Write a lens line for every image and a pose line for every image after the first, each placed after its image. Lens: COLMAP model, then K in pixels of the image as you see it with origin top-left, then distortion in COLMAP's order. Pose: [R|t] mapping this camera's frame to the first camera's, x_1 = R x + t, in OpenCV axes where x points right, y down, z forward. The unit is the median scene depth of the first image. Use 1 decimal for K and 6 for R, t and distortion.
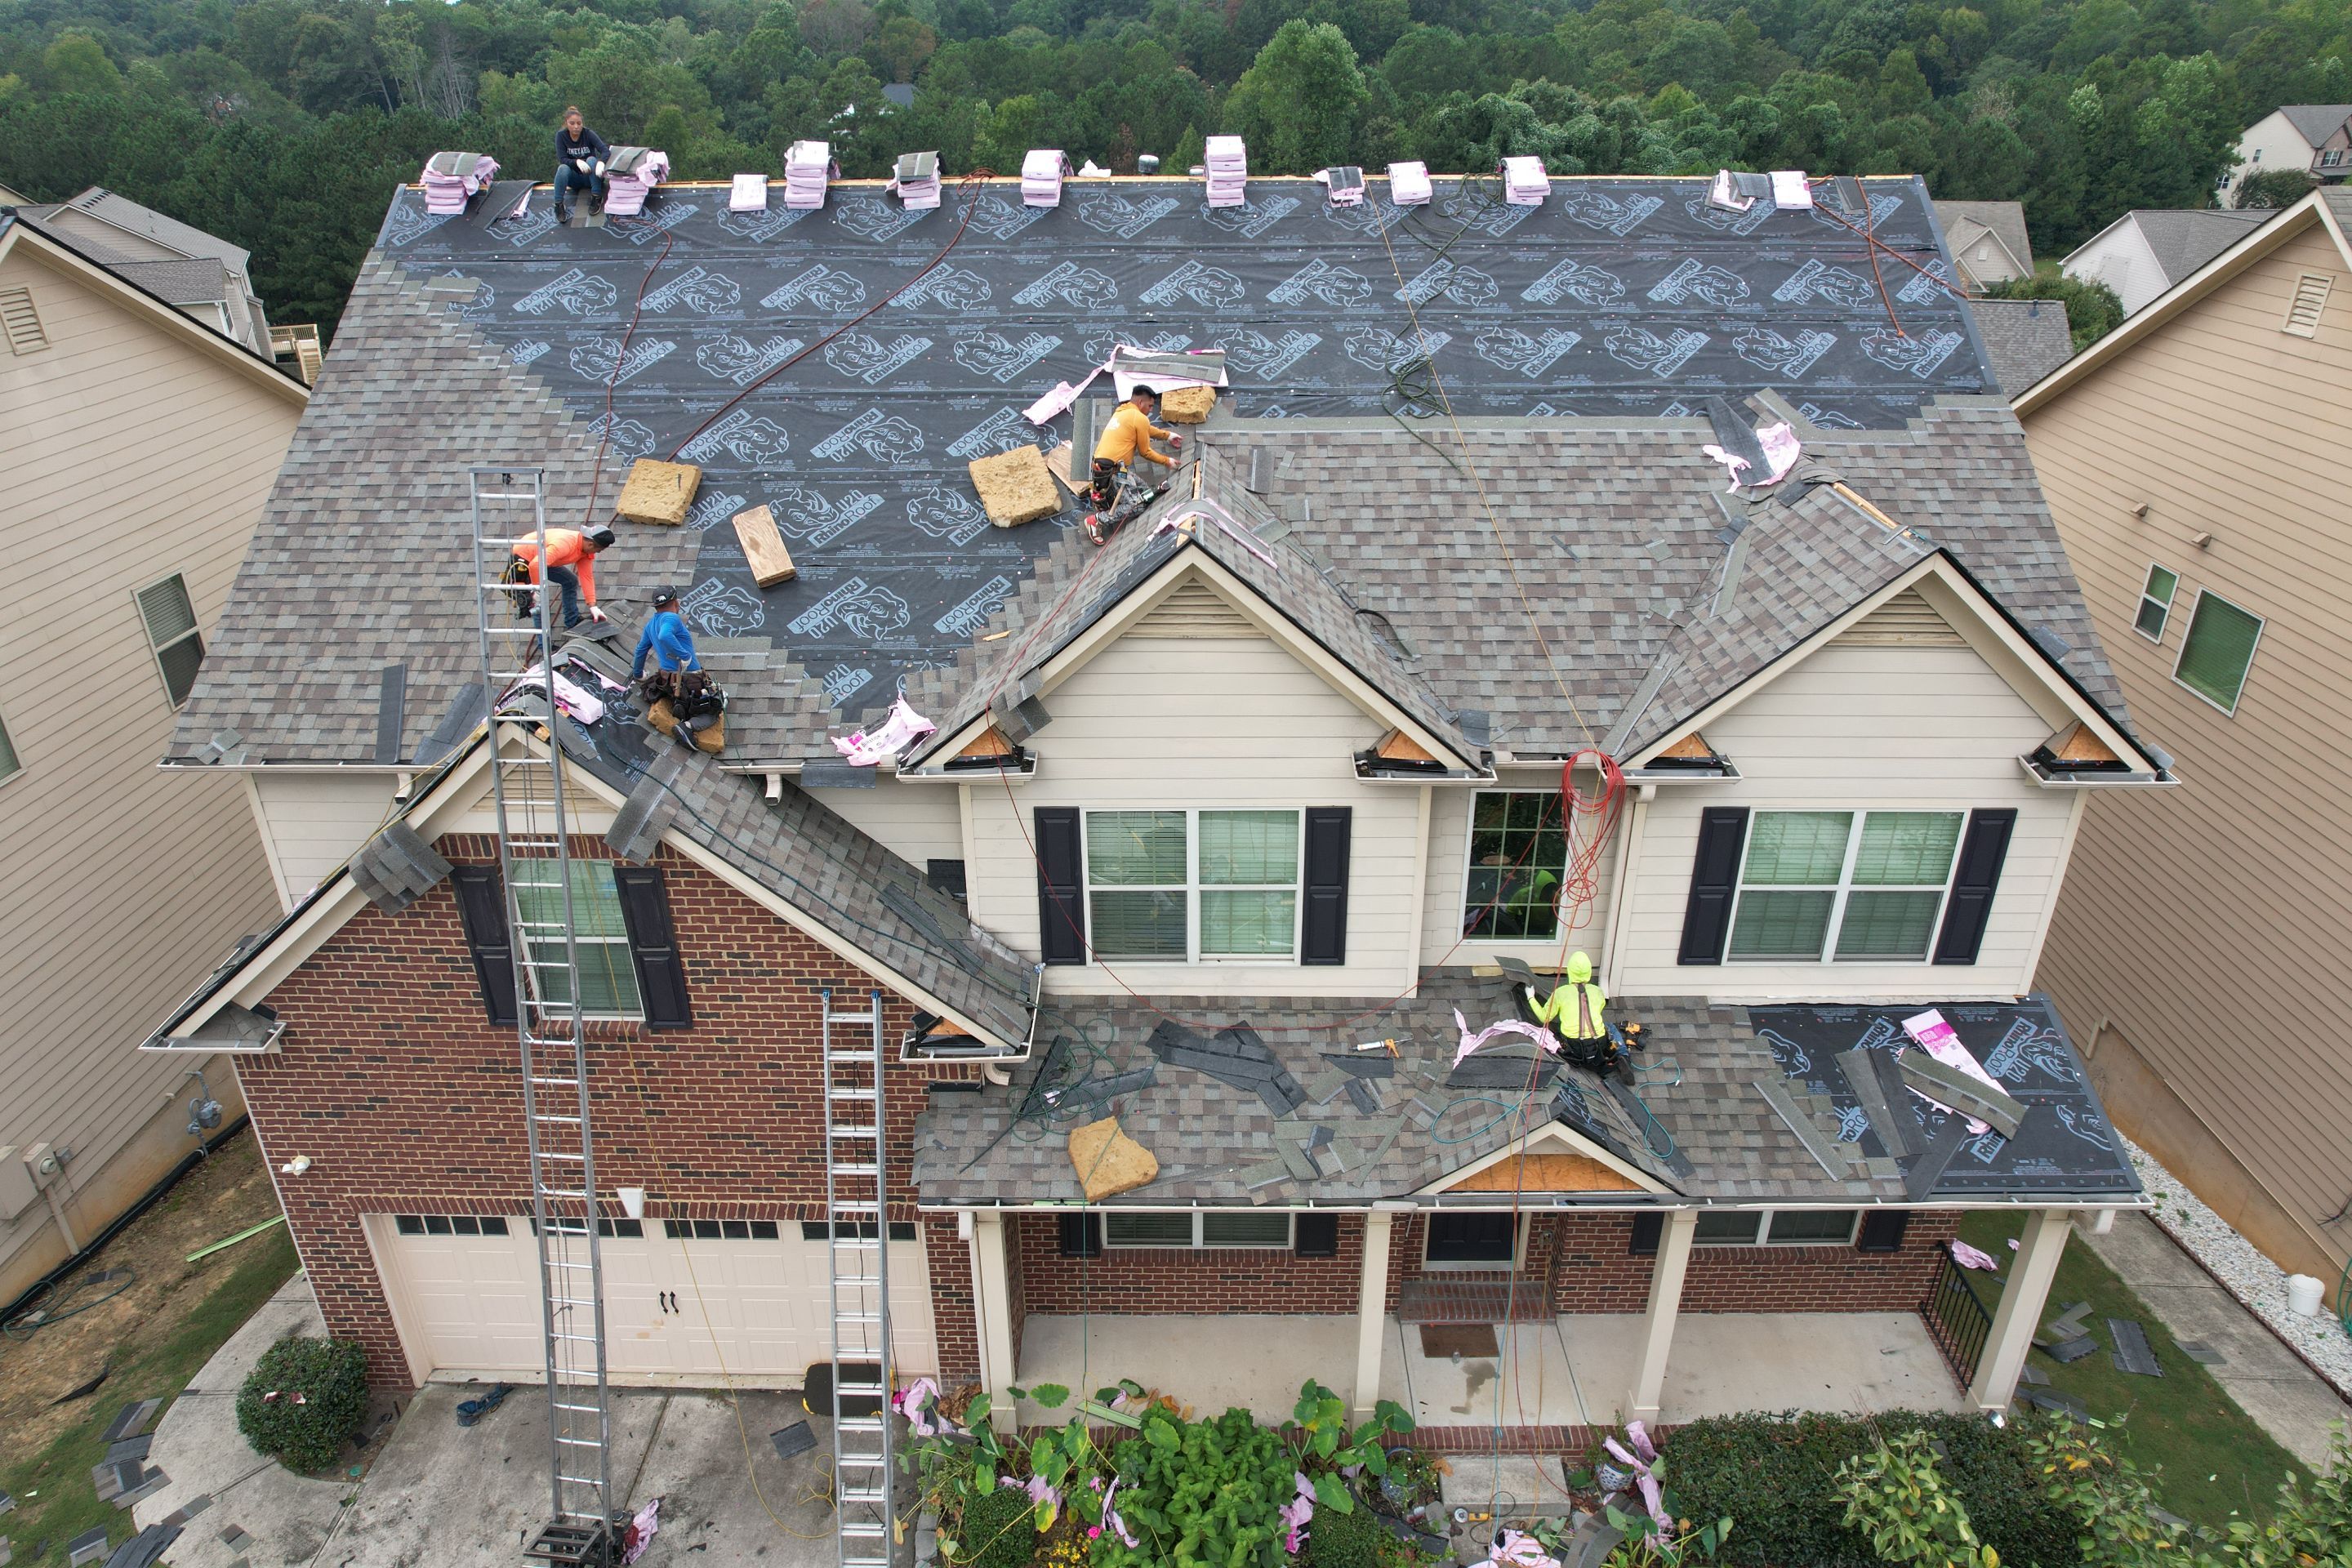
lens RADIAL K [[1478.4, 0, 1177.6], [0, 1478.4, 789.2], [0, 0, 1]] dist [-0.018051, 0.009493]
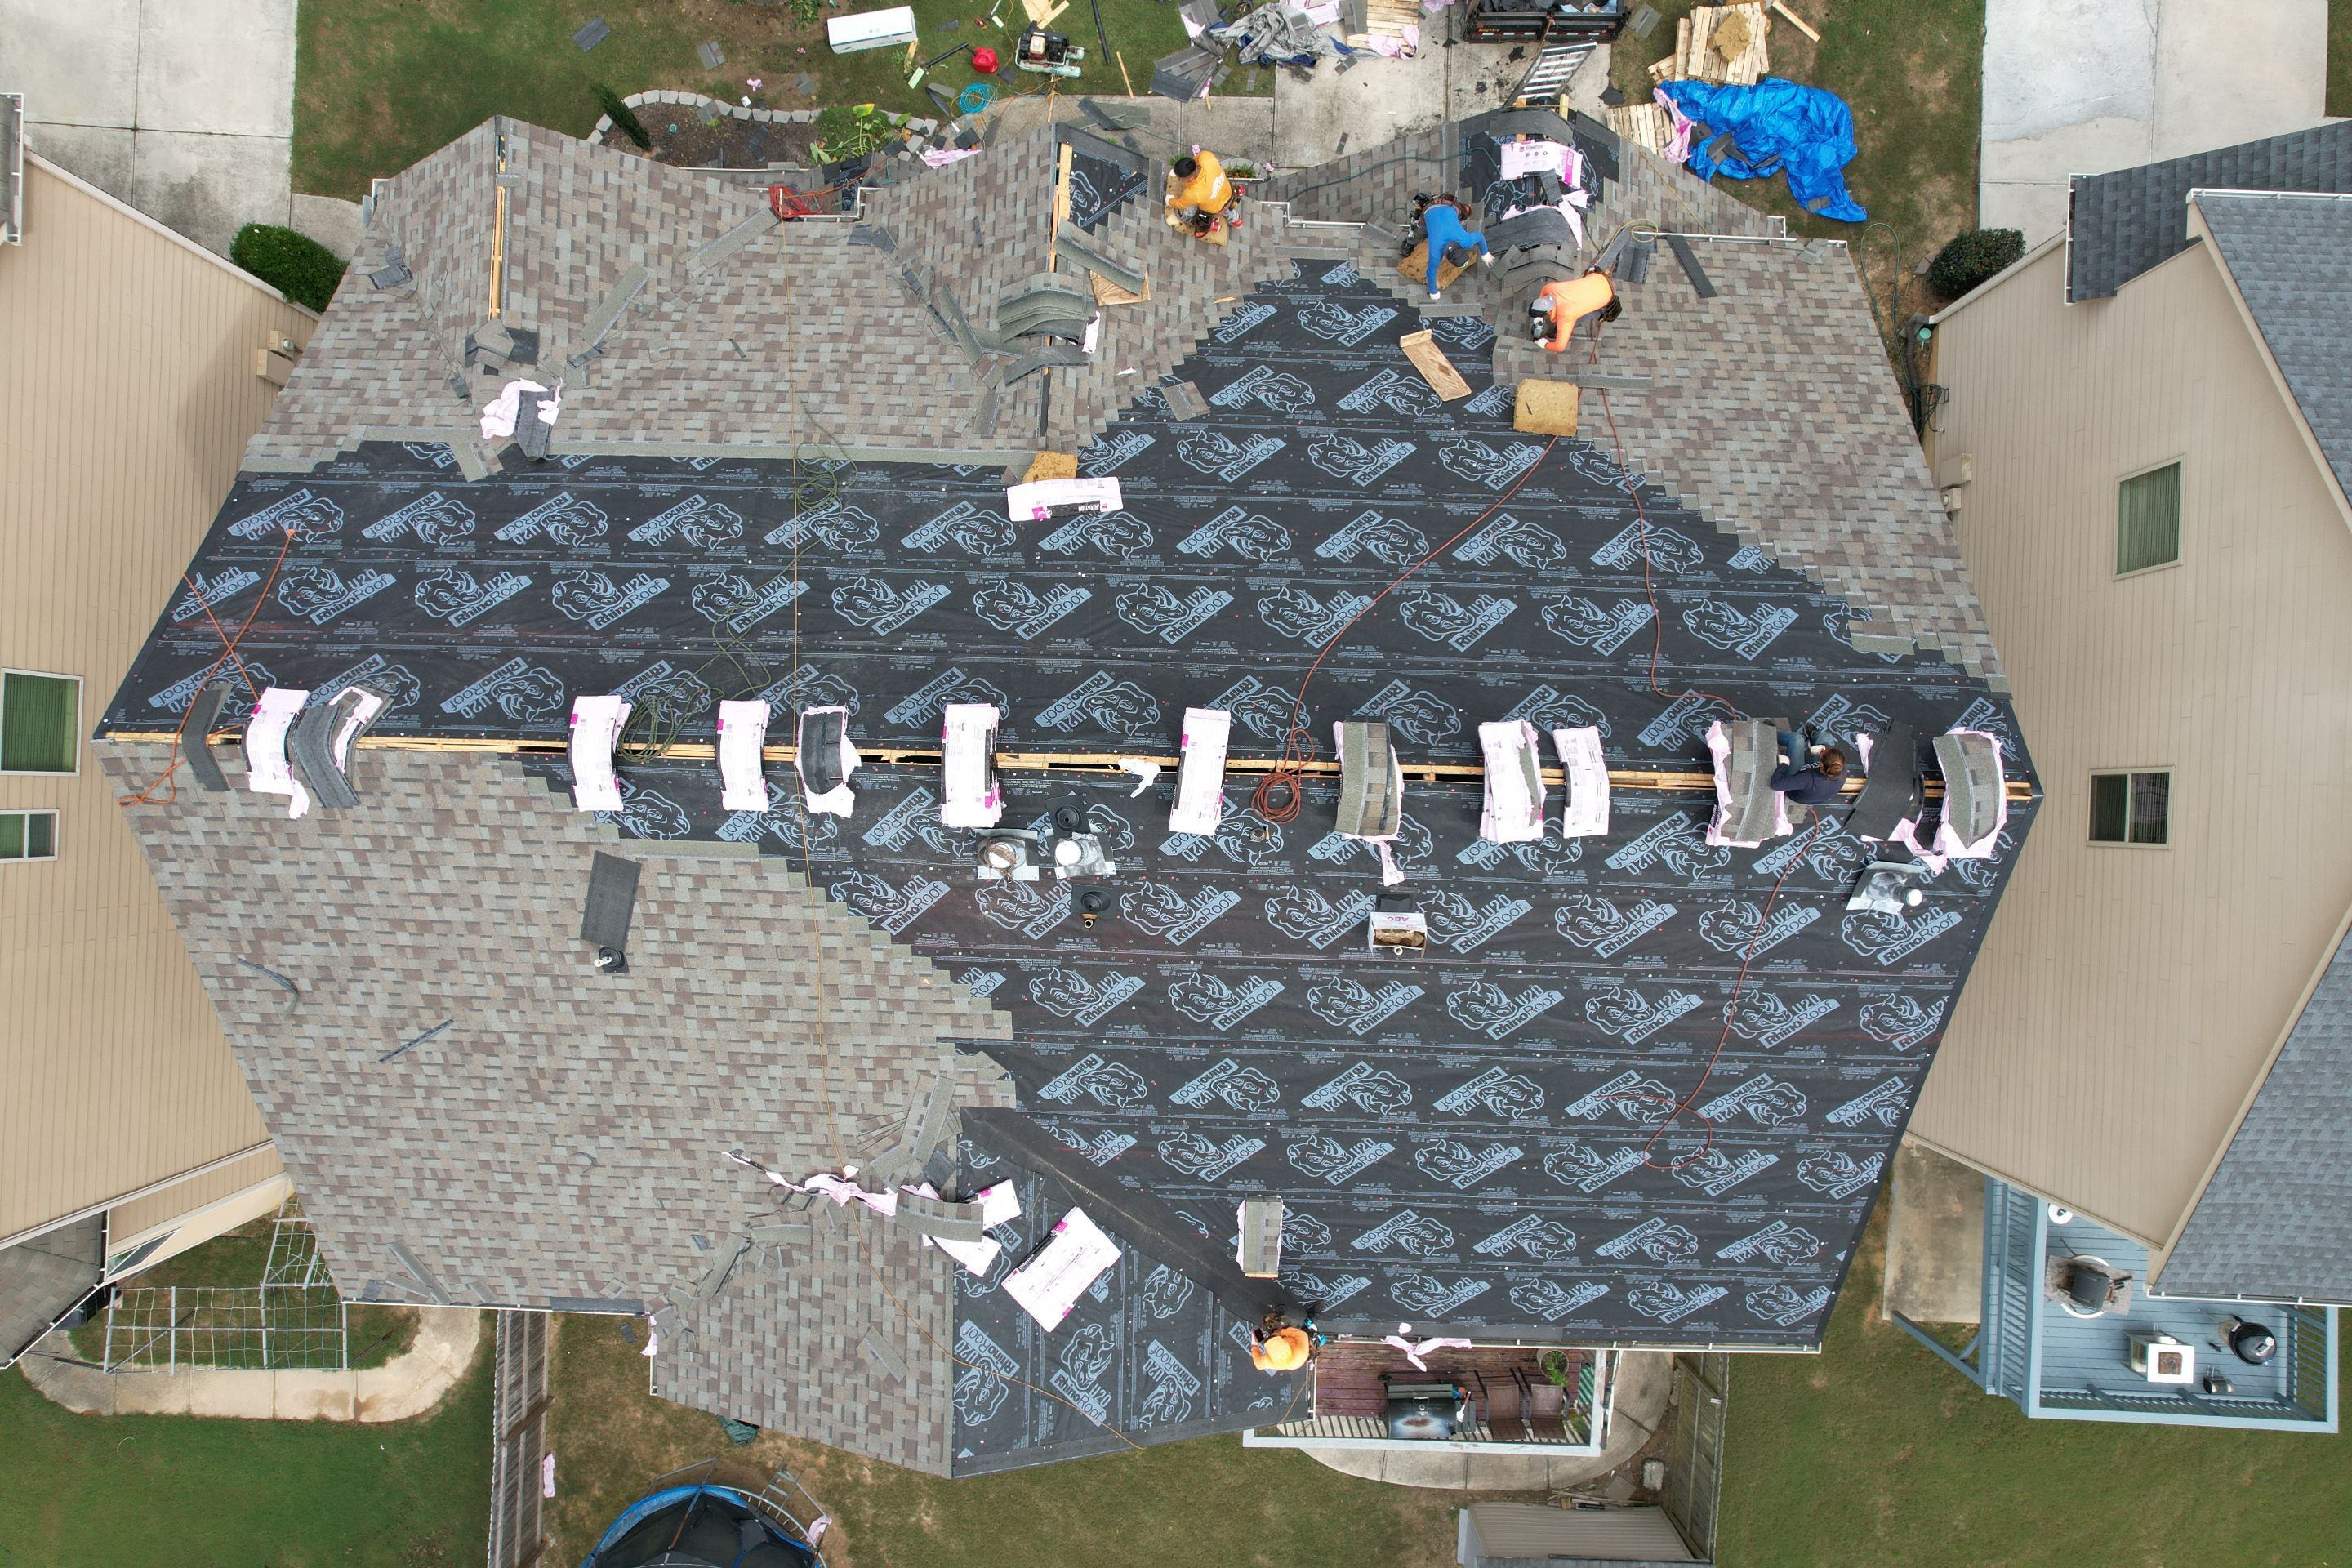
lens RADIAL K [[1478.4, 0, 1168.2], [0, 1478.4, 785.7], [0, 0, 1]] dist [-0.018051, 0.009493]
pose [[-0.999630, -0.020810, 0.017509, -0.097888], [0.024678, -0.423543, 0.905540, -1.293353], [-0.011428, 0.905637, 0.423900, 0.786073]]
